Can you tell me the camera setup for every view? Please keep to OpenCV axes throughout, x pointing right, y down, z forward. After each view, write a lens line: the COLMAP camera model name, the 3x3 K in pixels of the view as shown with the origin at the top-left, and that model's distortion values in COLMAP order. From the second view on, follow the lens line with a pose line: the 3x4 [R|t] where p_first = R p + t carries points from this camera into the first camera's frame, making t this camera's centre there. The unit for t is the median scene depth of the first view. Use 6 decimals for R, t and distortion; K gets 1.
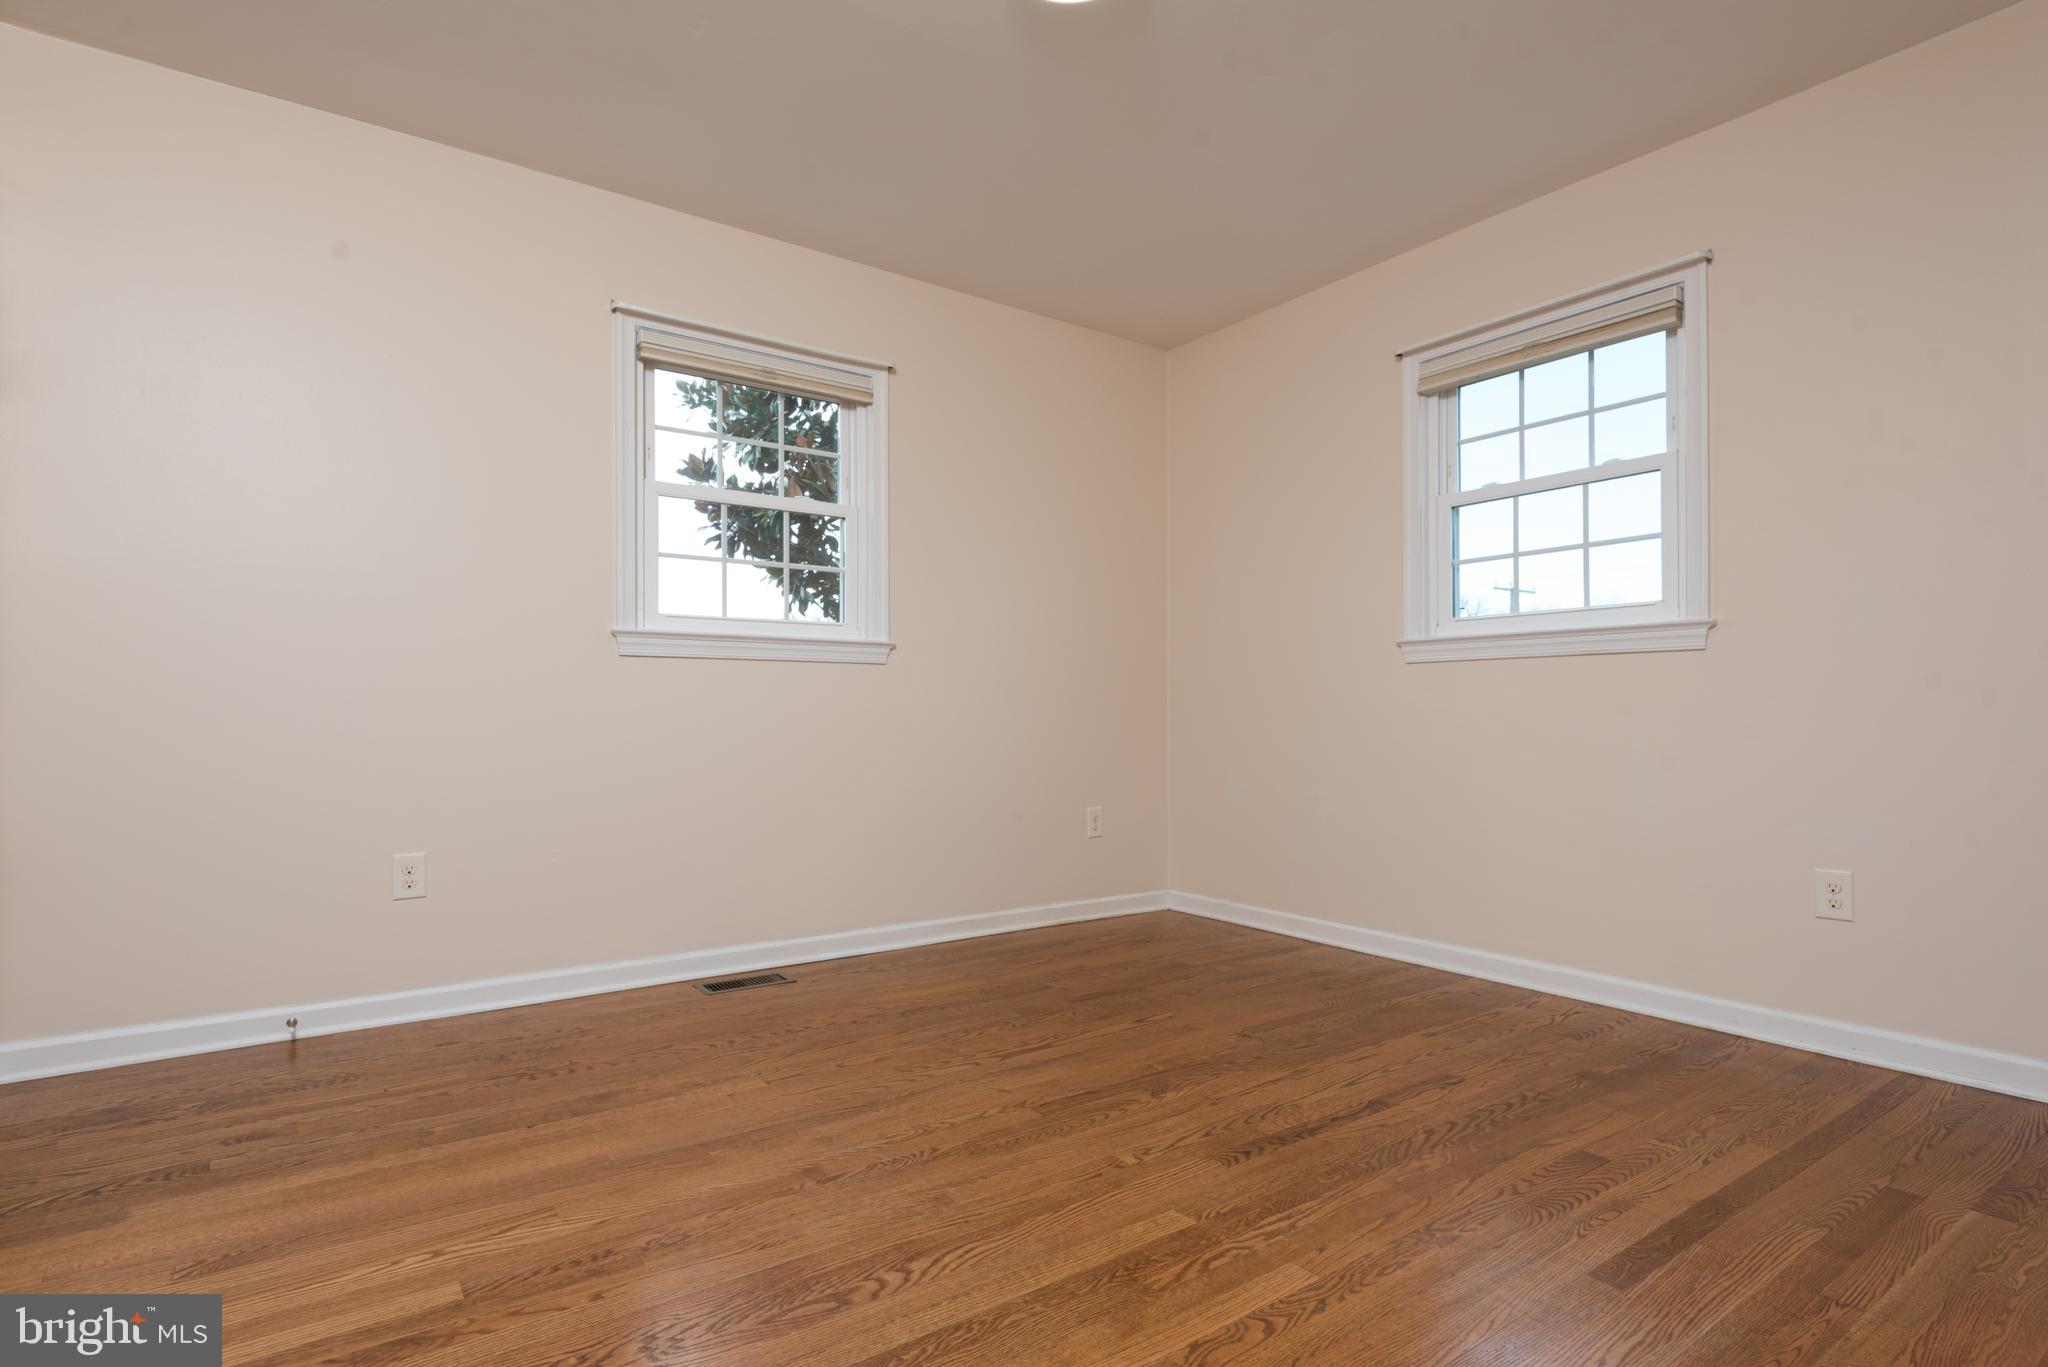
lens RADIAL K [[1032.7, 0, 1019.4], [0, 1032.7, 696.7], [0, 0, 1]] dist [0.000049, -0.000115]
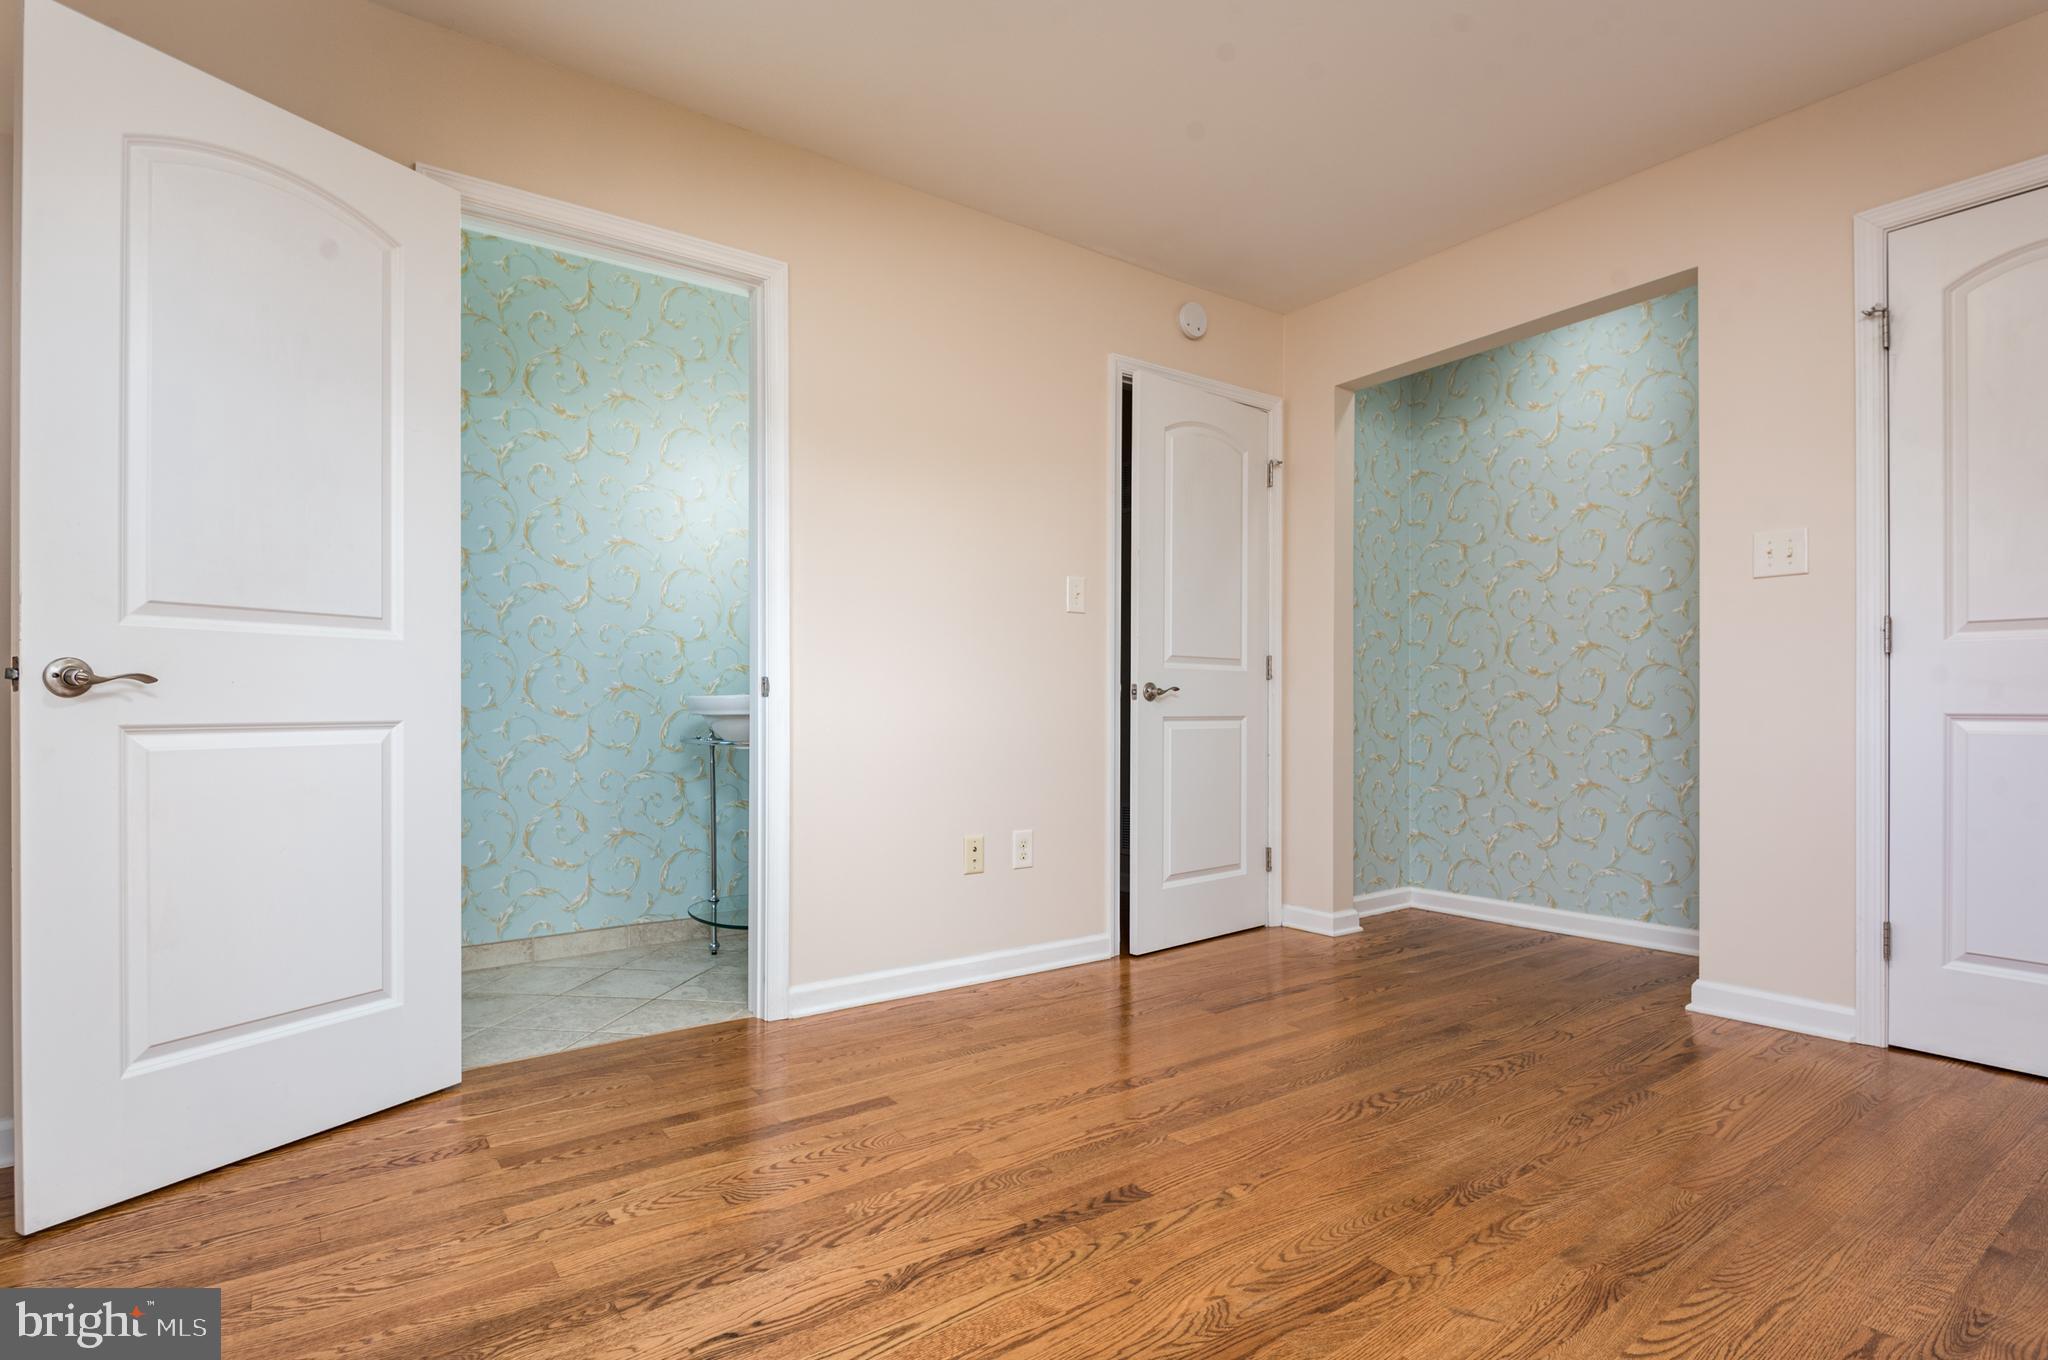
lens RADIAL K [[1032.7, 0, 1026.7], [0, 1032.7, 694.5], [0, 0, 1]] dist [0.000049, -0.000115]
pose [[-0.999903, 0.002819, -0.013647, 0.294815], [0.003213, 0.999577, -0.028917, 0.026612], [0.013560, -0.028958, -0.999489, 1.863093]]
